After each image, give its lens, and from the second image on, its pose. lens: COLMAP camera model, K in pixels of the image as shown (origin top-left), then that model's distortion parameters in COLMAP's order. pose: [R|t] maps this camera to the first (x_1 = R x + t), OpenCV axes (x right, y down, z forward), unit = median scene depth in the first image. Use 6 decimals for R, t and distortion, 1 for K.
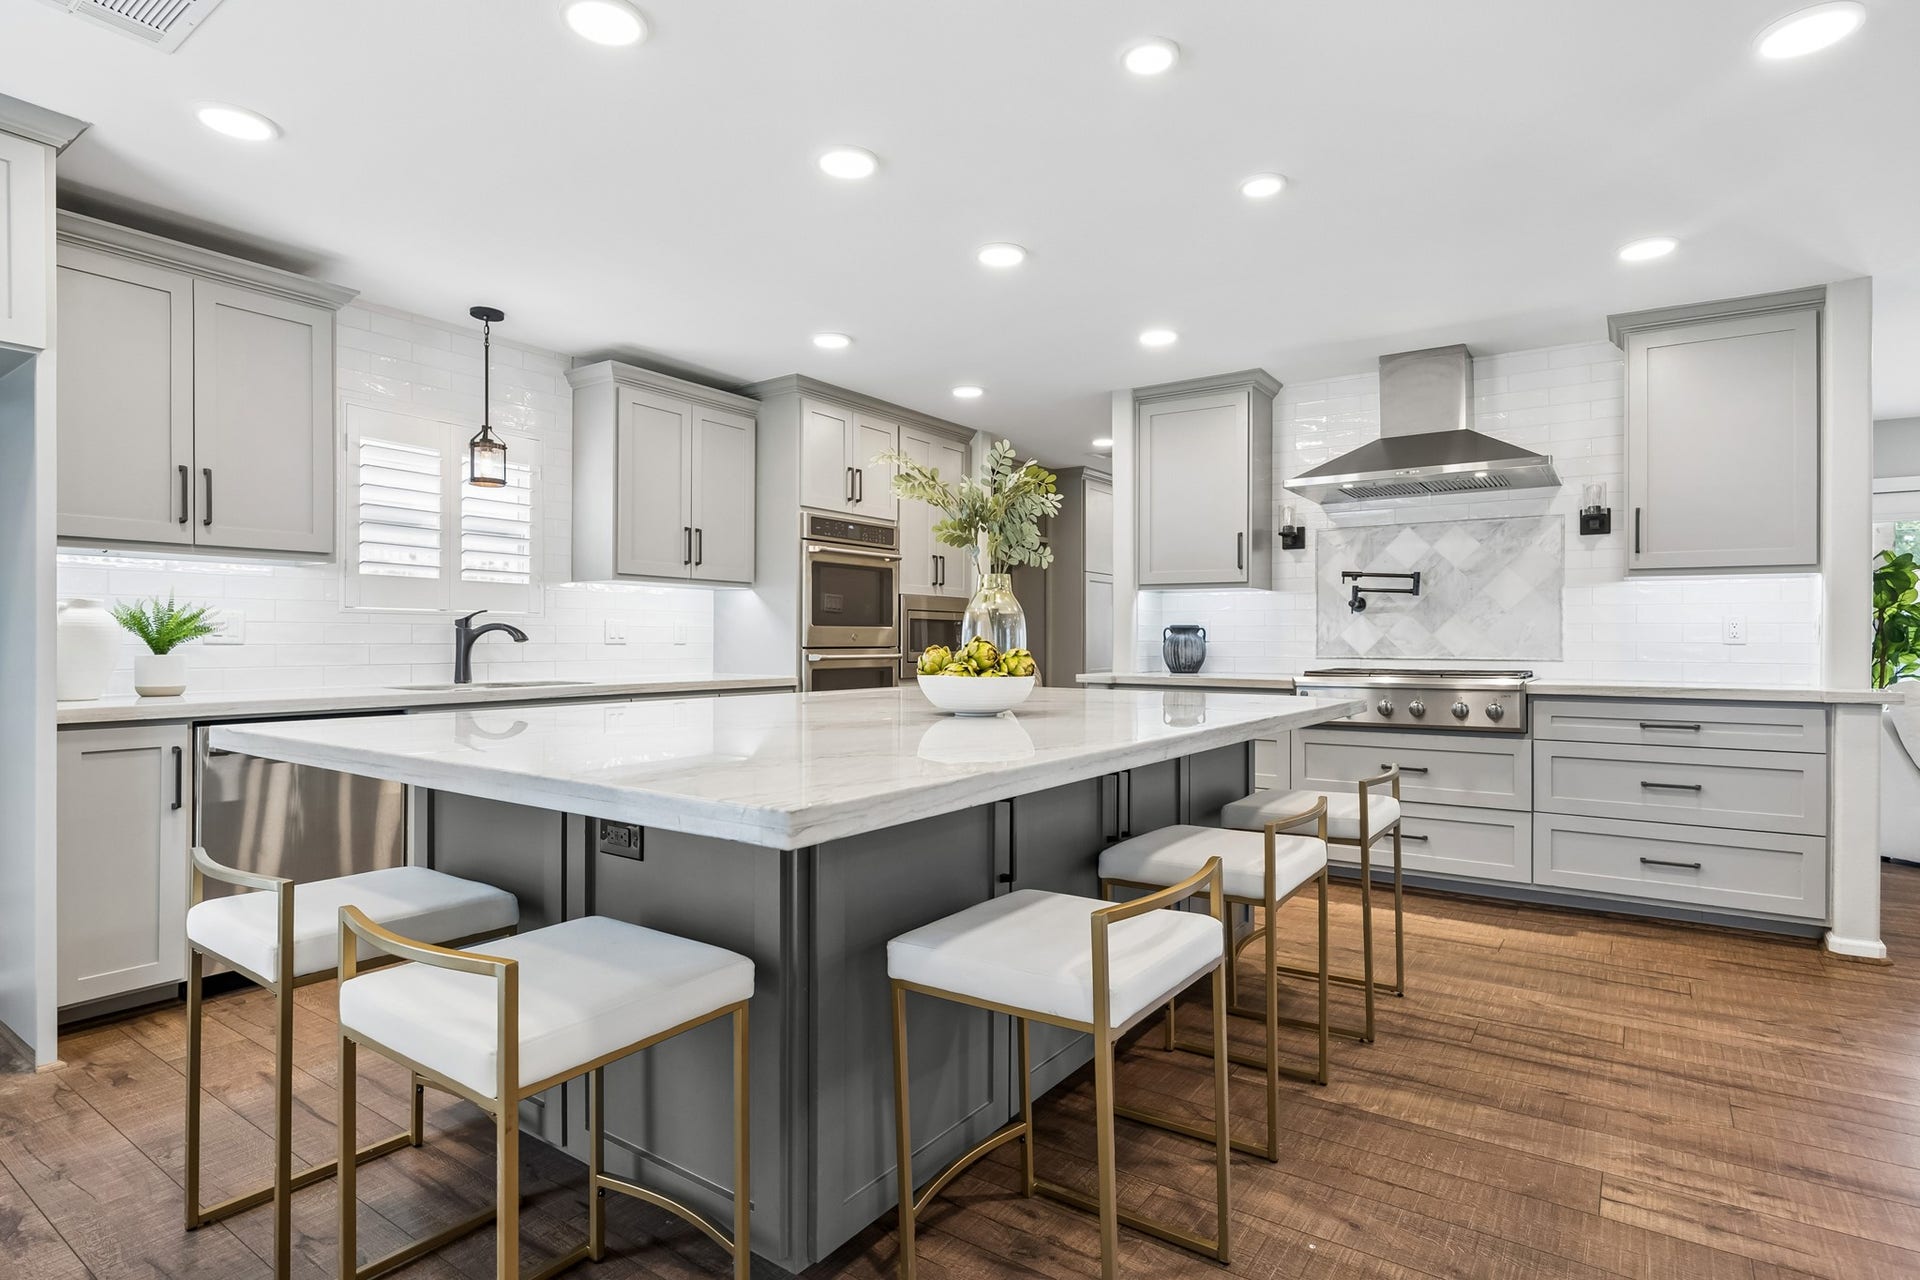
lens RADIAL K [[1015.0, 0, 960.0], [0, 1015.0, 640.0], [0, 0, 1]] dist [0.001439, -0.000084]
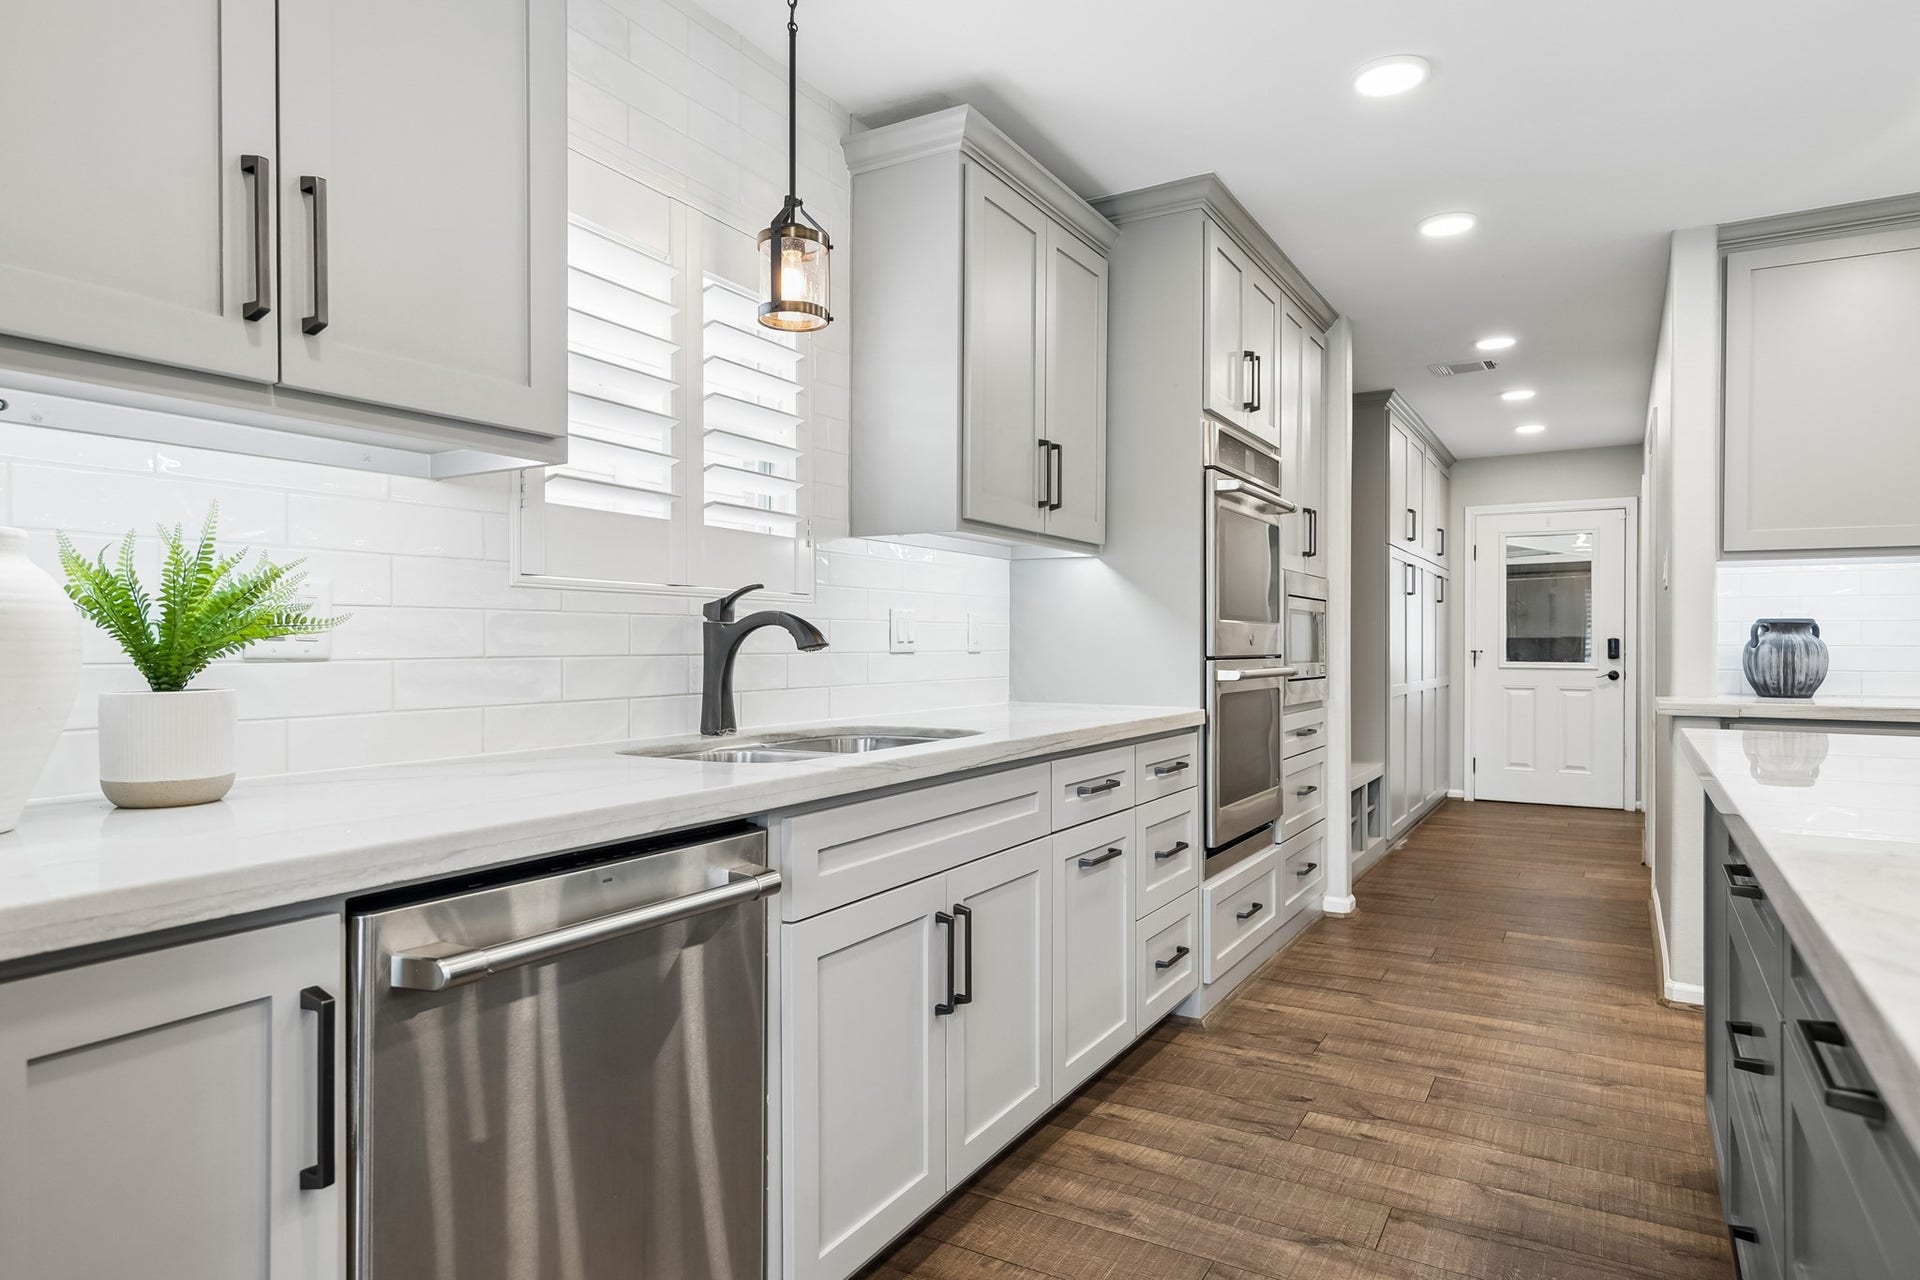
lens RADIAL K [[1151.7, 0, 960.0], [0, 1151.7, 640.0], [0, 0, 1]] dist [0.036610, -0.002055]
pose [[0.994729, -0.001316, 0.102533, -0.466337], [0.001509, 0.999997, -0.001806, -0.002068], [-0.102530, 0.001951, 0.994728, 0.472931]]
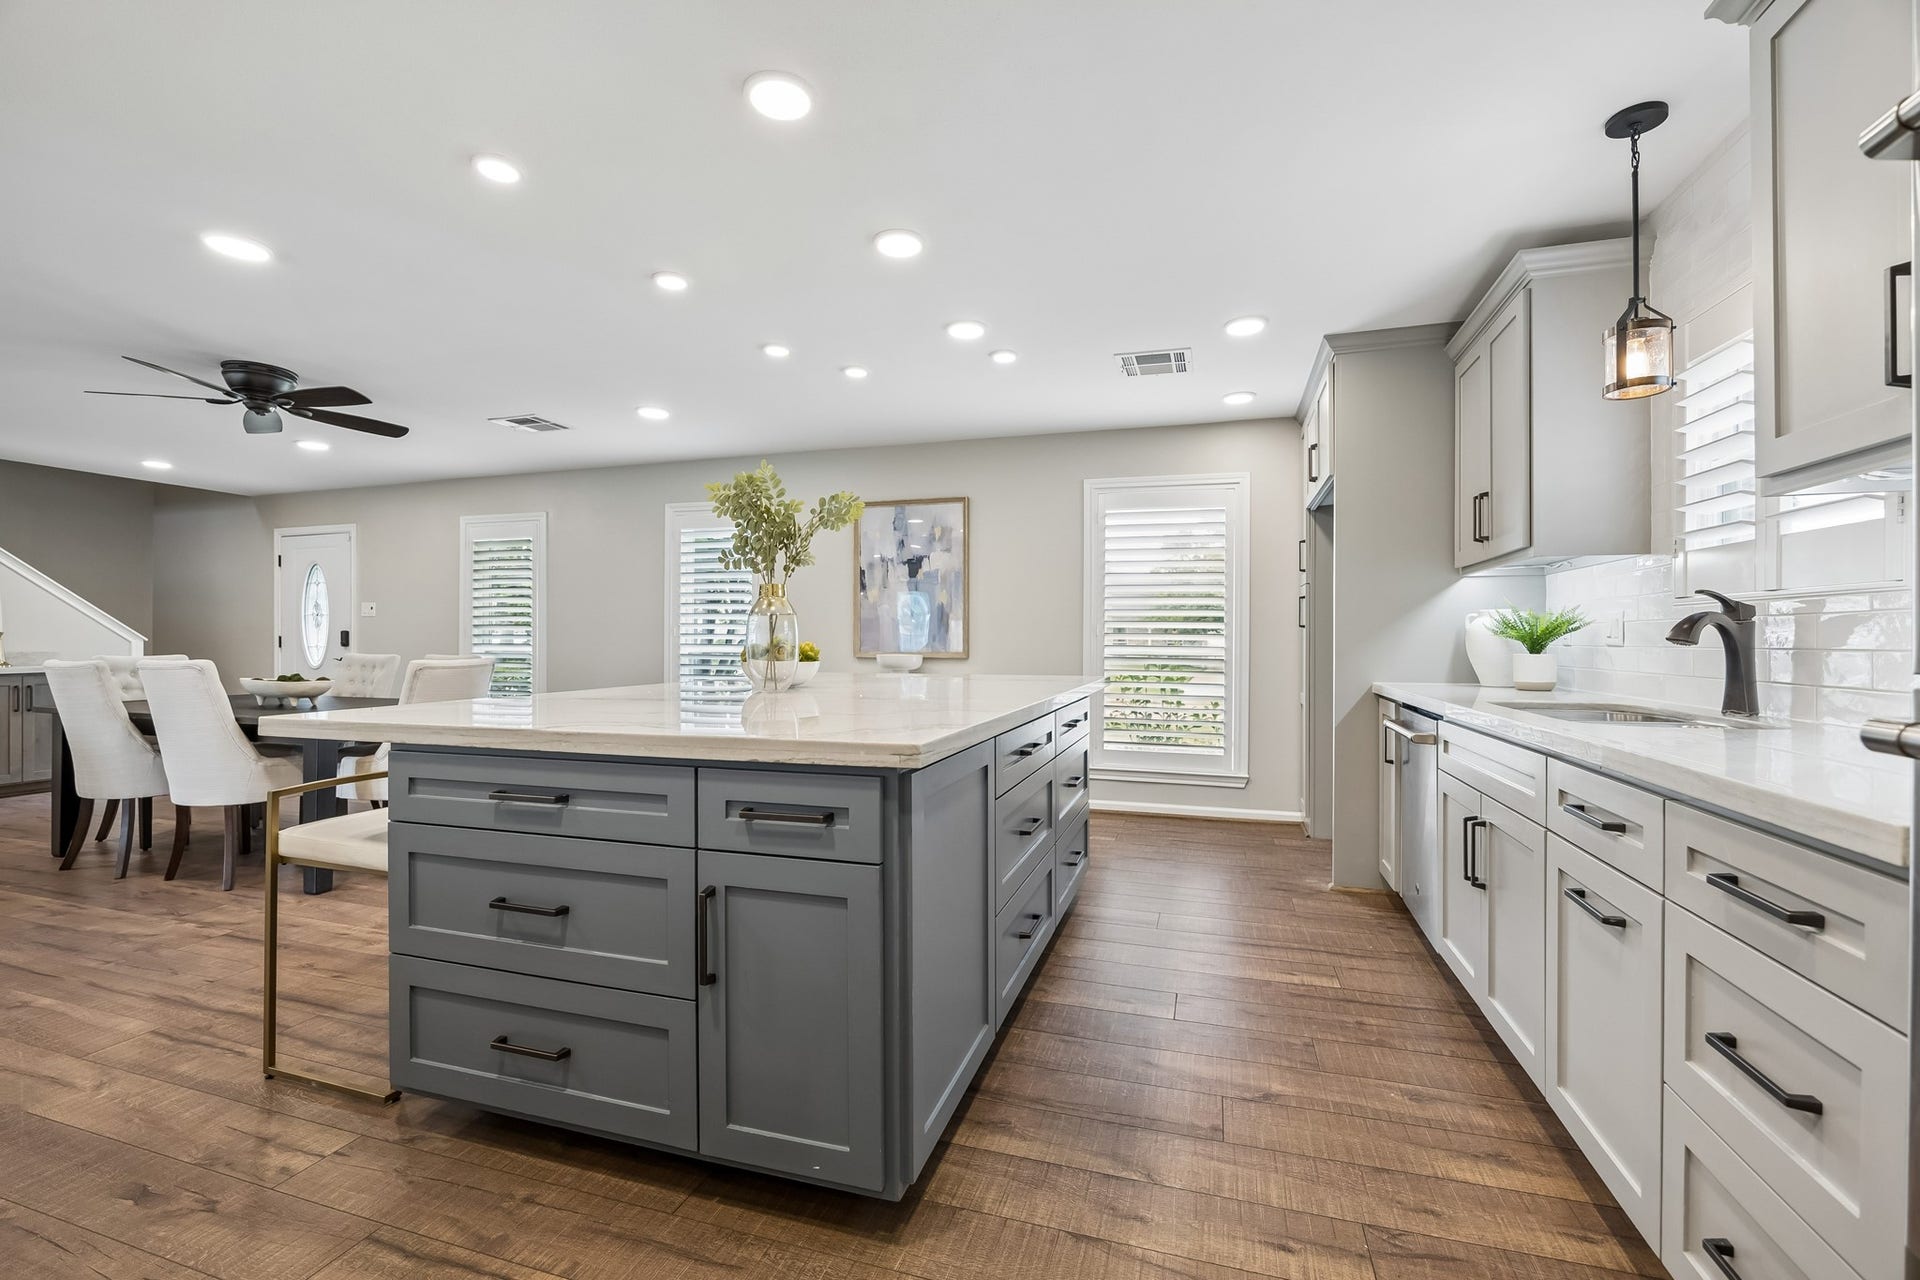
lens RADIAL K [[803.5, 0, 960.0], [0, 803.5, 640.0], [0, 0, 1]] dist [0.012546, -0.000197]
pose [[-0.950940, -0.000750, -0.309376, 0.088366], [-0.001266, 0.999998, 0.001469, -0.000678], [0.309374, 0.001788, -0.950939, 1.415866]]
